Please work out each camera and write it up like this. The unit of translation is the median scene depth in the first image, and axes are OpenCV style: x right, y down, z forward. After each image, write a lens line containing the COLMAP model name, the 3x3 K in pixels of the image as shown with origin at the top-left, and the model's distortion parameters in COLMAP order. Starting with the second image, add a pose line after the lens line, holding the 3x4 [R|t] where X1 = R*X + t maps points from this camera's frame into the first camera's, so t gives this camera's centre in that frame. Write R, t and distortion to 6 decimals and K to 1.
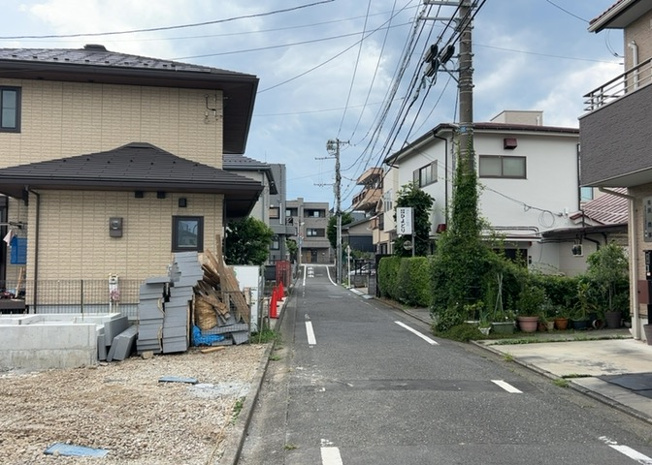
lens RADIAL K [[592.4, 0, 326.0], [0, 592.4, 232.5], [0, 0, 1]] dist [0.103646, -0.196647]
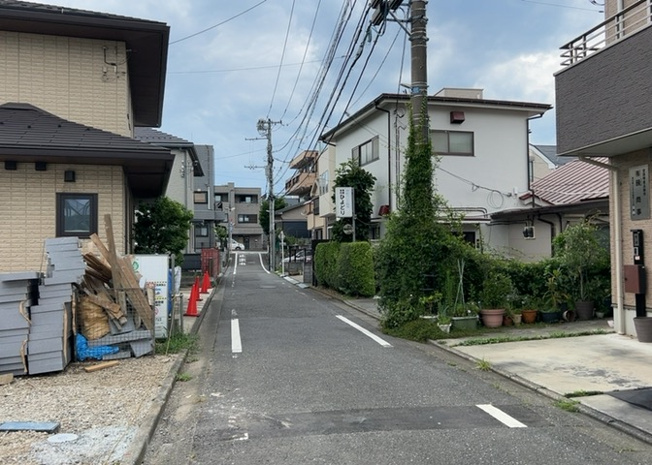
lens RADIAL K [[383.3, 0, 326.8], [0, 383.3, 243.6], [0, 0, 1]] dist [0.034209, -0.000617]
pose [[0.988172, -0.010580, 0.152984, 0.018024], [0.005044, 0.999320, 0.036527, 0.023832], [-0.153266, -0.035323, 0.987553, 0.463792]]
